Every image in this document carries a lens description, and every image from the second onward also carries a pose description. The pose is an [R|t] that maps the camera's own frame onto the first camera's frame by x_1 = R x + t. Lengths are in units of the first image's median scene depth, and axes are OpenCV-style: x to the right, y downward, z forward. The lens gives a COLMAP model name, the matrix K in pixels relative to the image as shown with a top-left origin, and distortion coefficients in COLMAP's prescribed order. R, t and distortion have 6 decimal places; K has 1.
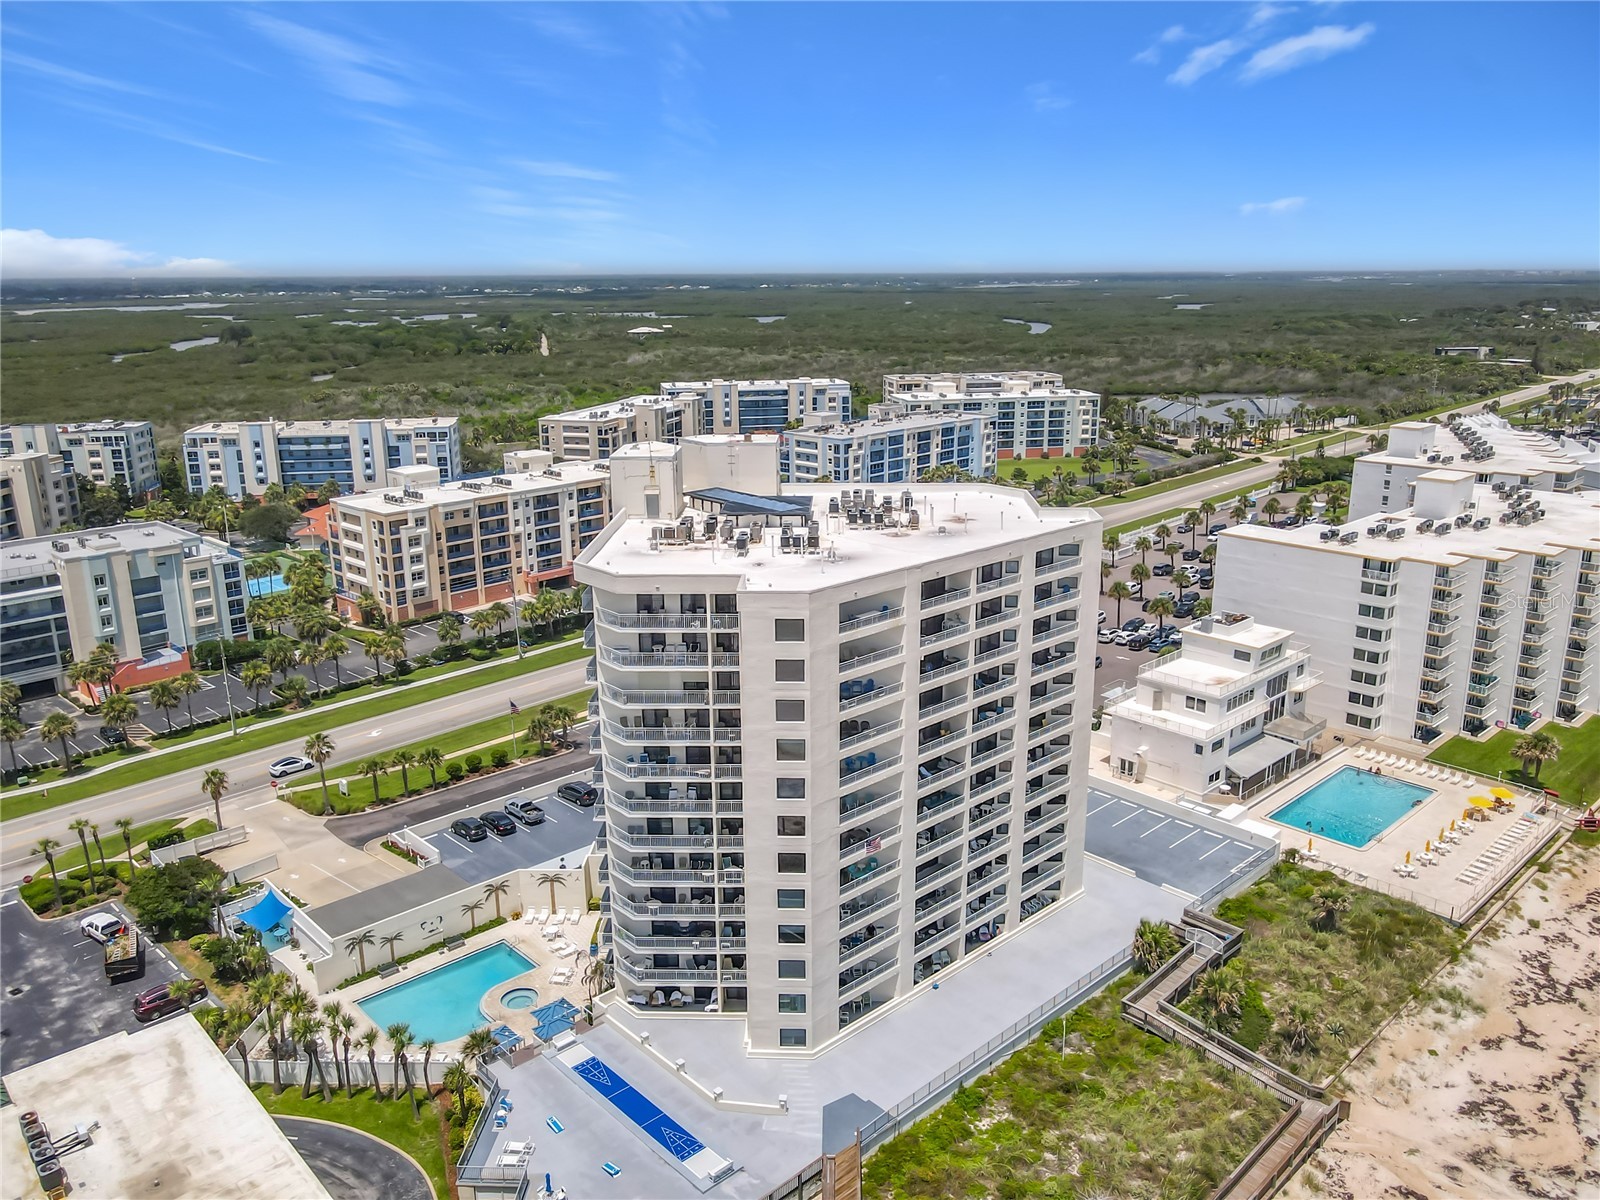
lens RADIAL K [[1207.9, 0, 818.9], [0, 1207.9, 601.2], [0, 0, 1]] dist [-0.013139, 0.044185]
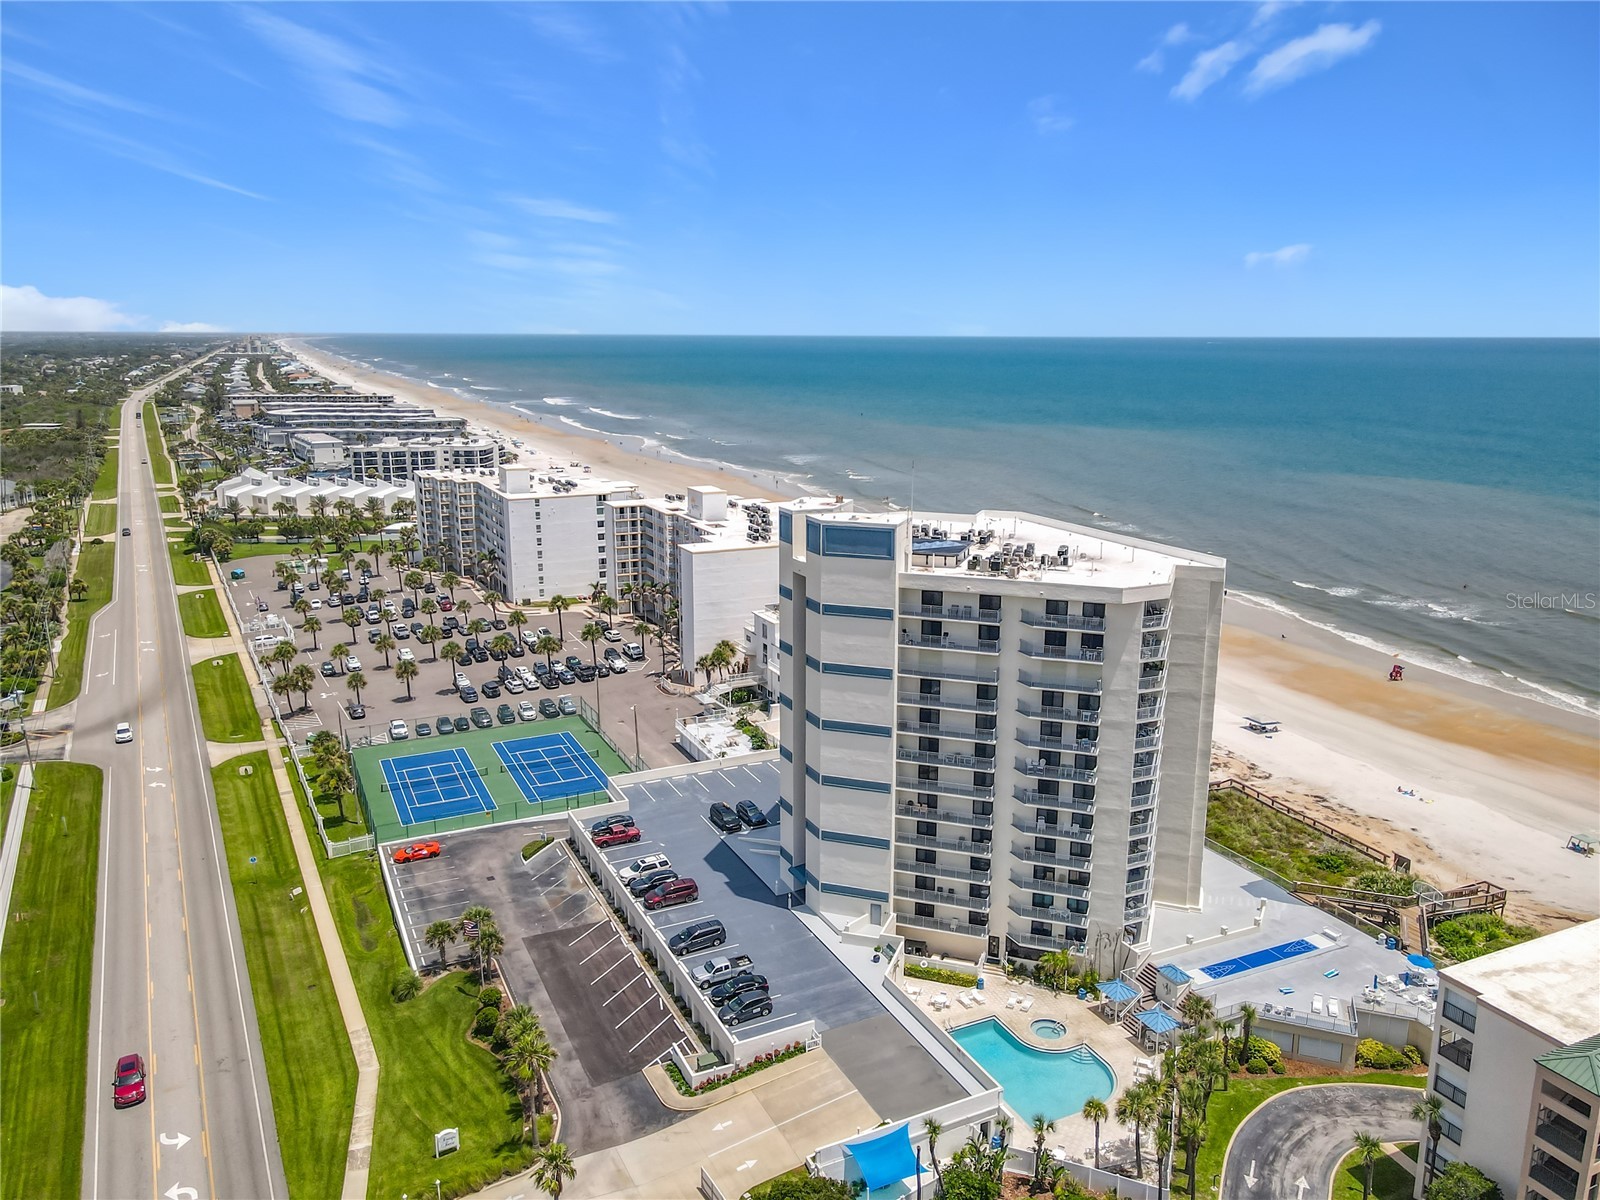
lens RADIAL K [[1188.3, 0, 809.9], [0, 1188.3, 604.4], [0, 0, 1]] dist [-0.006028, 0.031157]
pose [[0.312064, -0.209760, 0.926616, -0.682525], [0.249838, 0.959113, 0.132976, -0.123835], [-0.916623, 0.190006, 0.351711, 0.430306]]
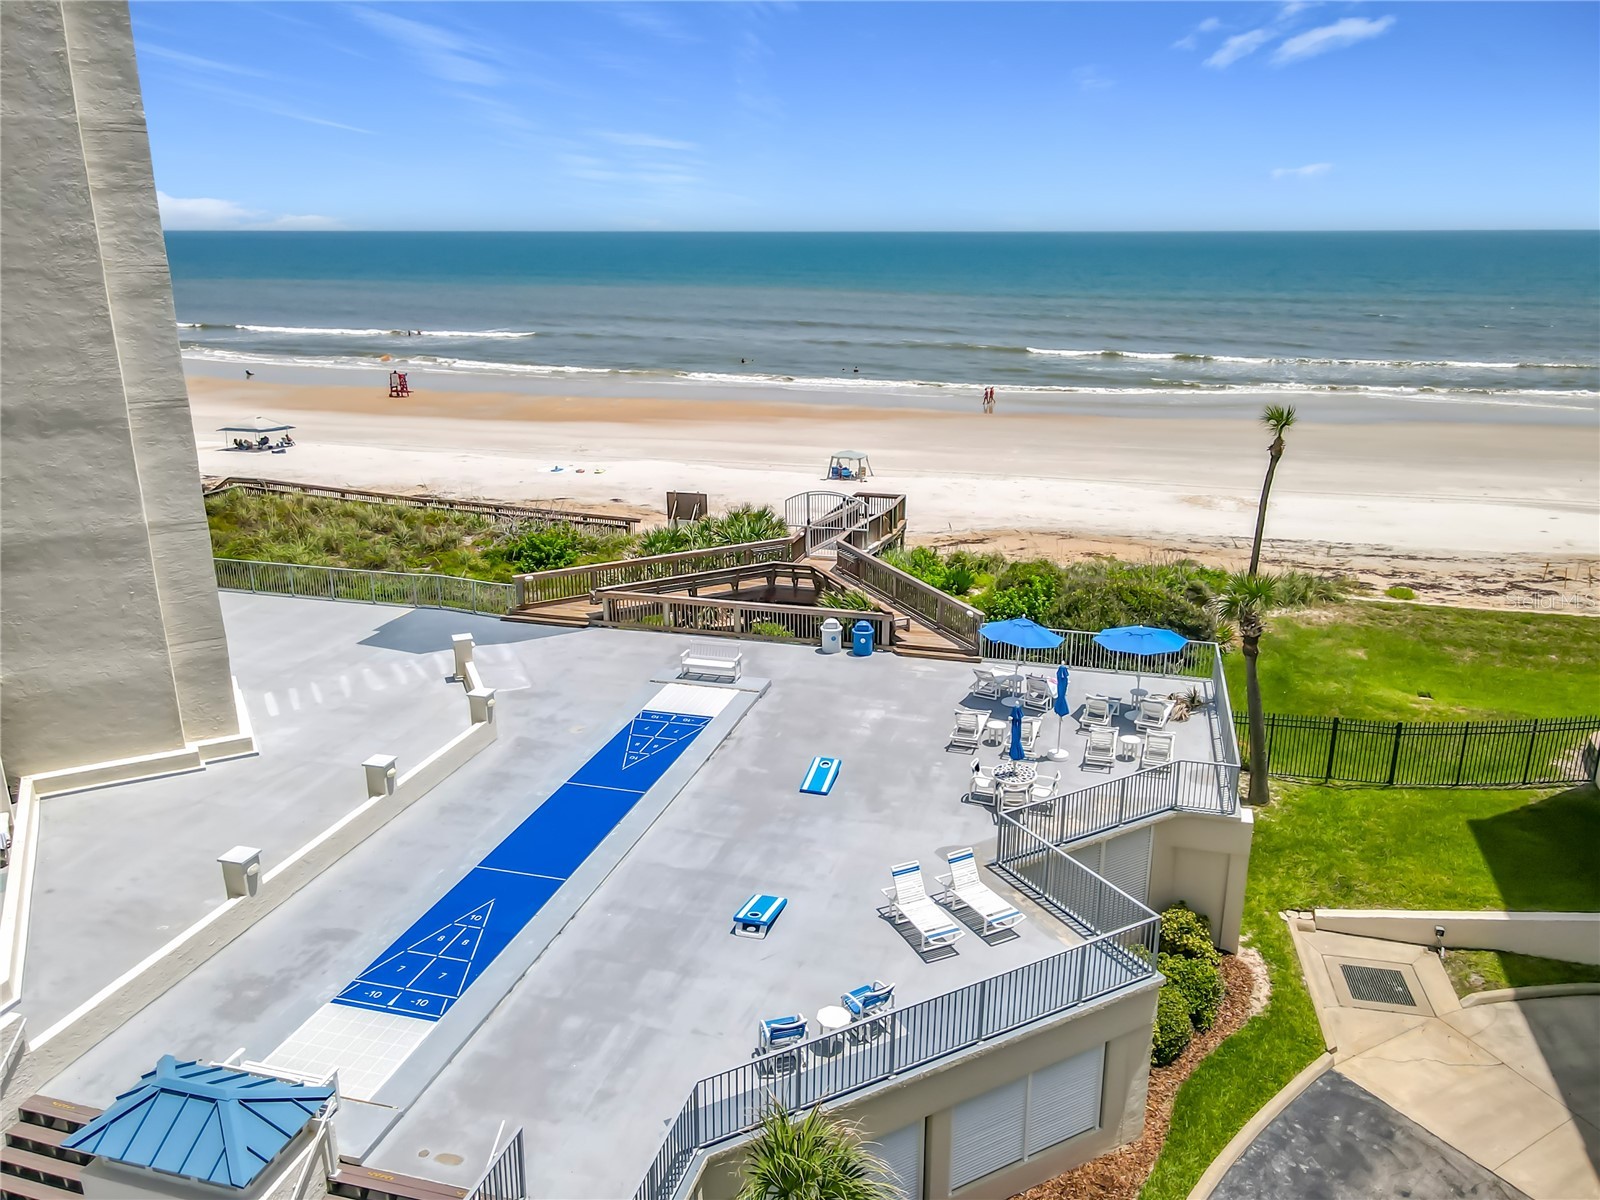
lens RADIAL K [[1192.2, 0, 812.7], [0, 1192.2, 598.5], [0, 0, 1]] dist [0.003995, -0.002904]
pose [[-0.518324, -0.249763, 0.817899, -0.197159], [0.228470, 0.881195, 0.413880, 0.118565], [-0.824100, 0.401390, -0.399681, 0.490375]]
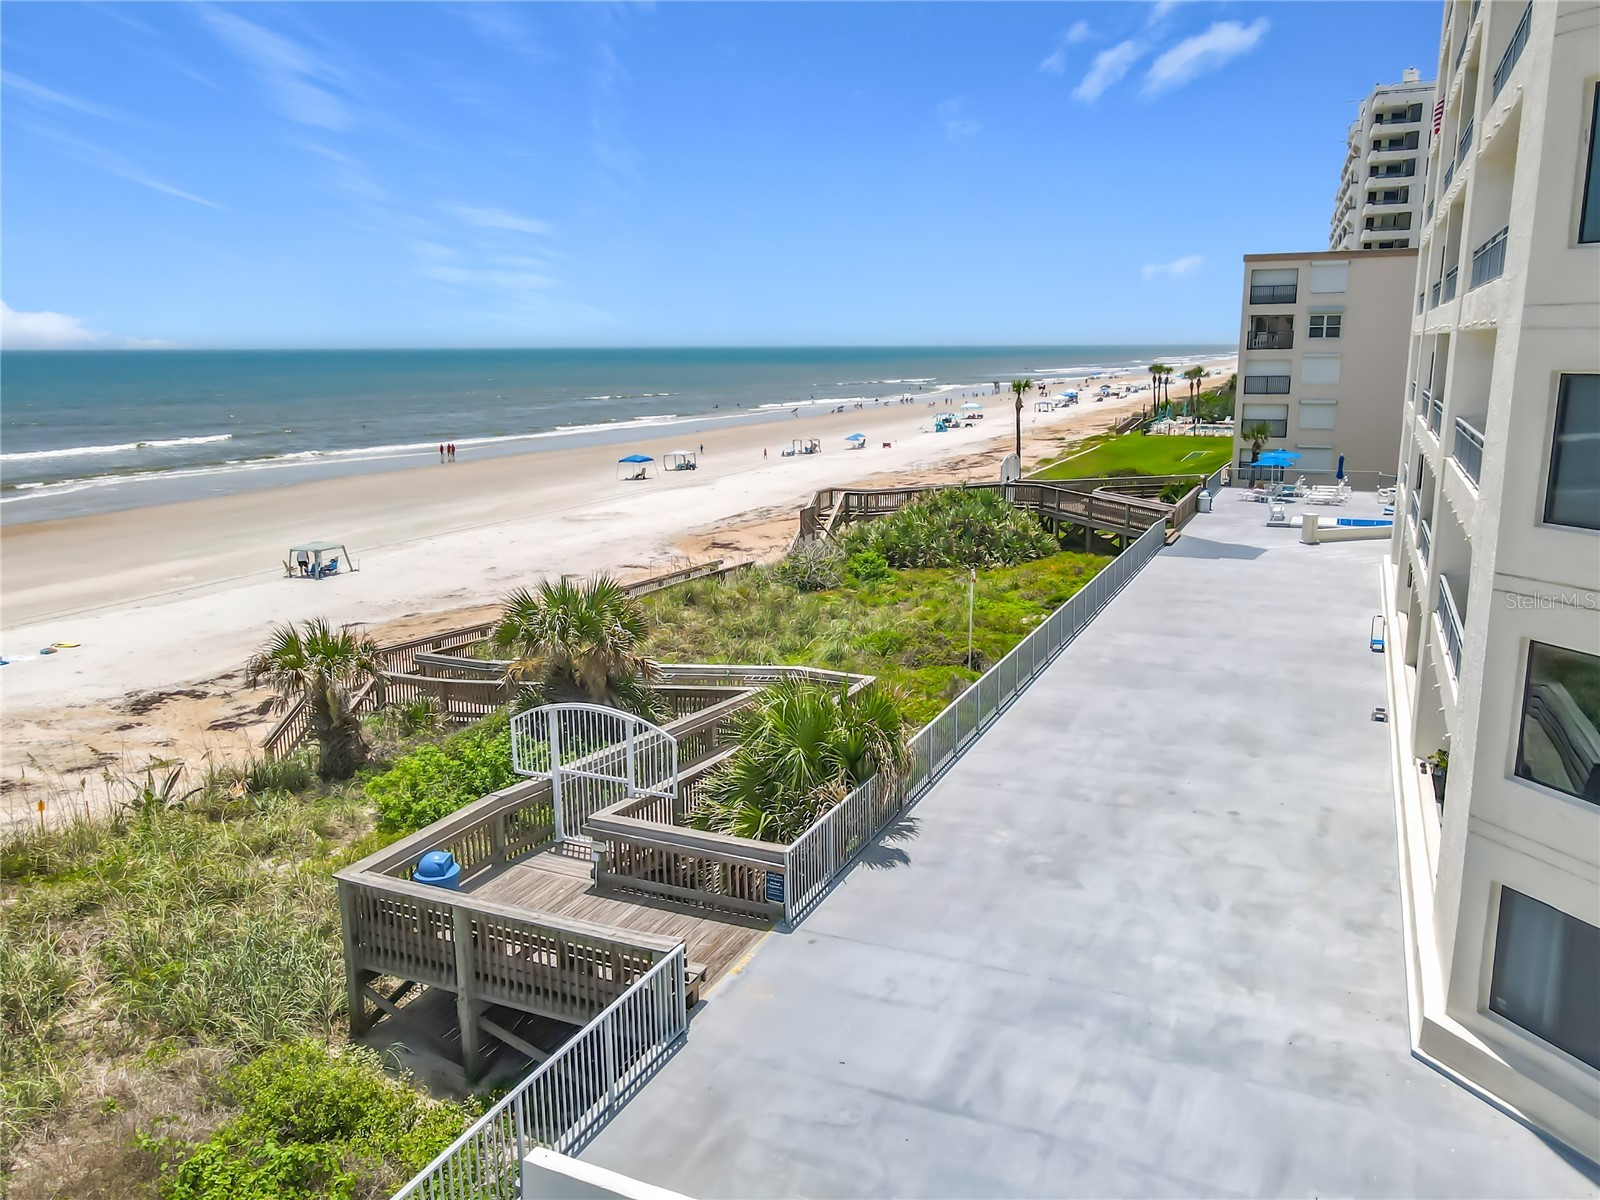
lens RADIAL K [[1201.2, 0, 800.2], [0, 1201.2, 598.7], [0, 0, 1]] dist [0.007819, 0.003216]
pose [[-0.928980, 0.088747, -0.359333, 0.204012], [-0.086435, 0.891970, 0.443755, 0.091218], [0.359896, 0.443299, -0.820951, 0.662848]]
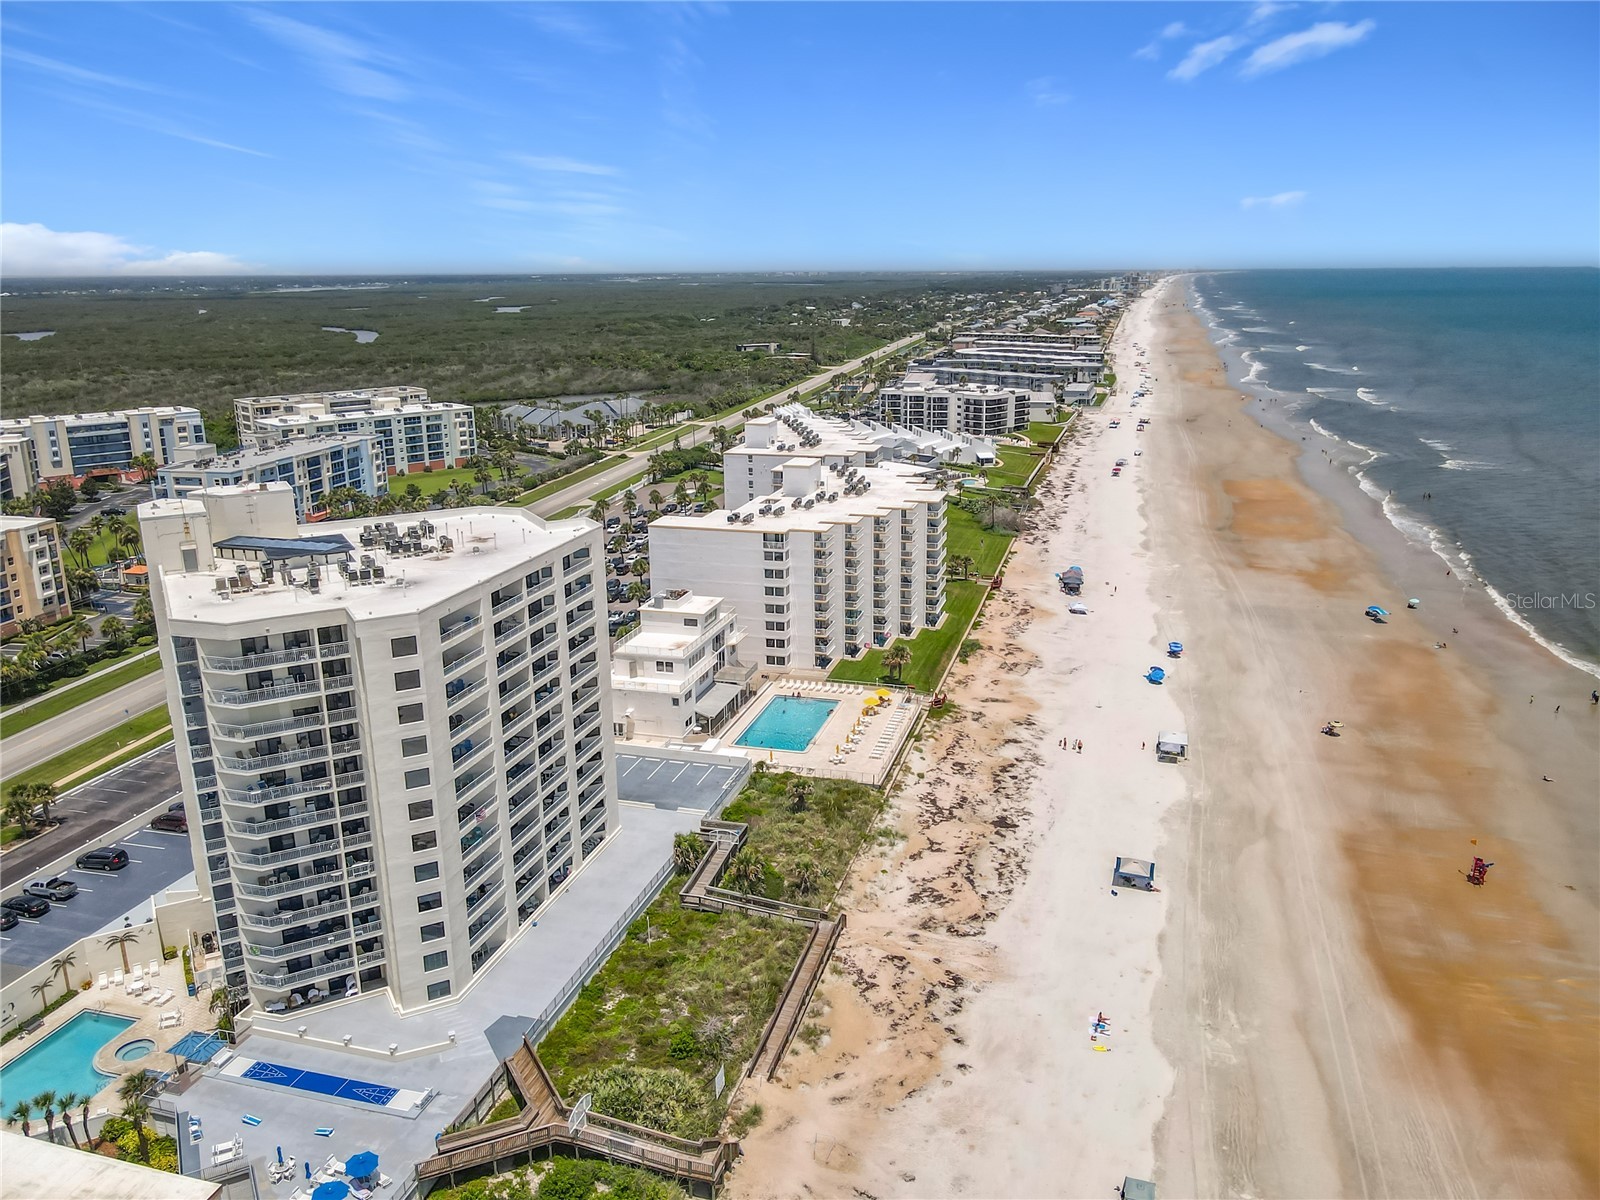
lens RADIAL K [[1208.8, 0, 821.2], [0, 1208.8, 593.0], [0, 0, 1]] dist [-0.014123, 0.001762]
pose [[0.855802, -0.136862, 0.498871, -0.116884], [0.140123, 0.989645, 0.031125, -0.003528], [-0.497965, 0.043266, 0.866117, -0.111005]]
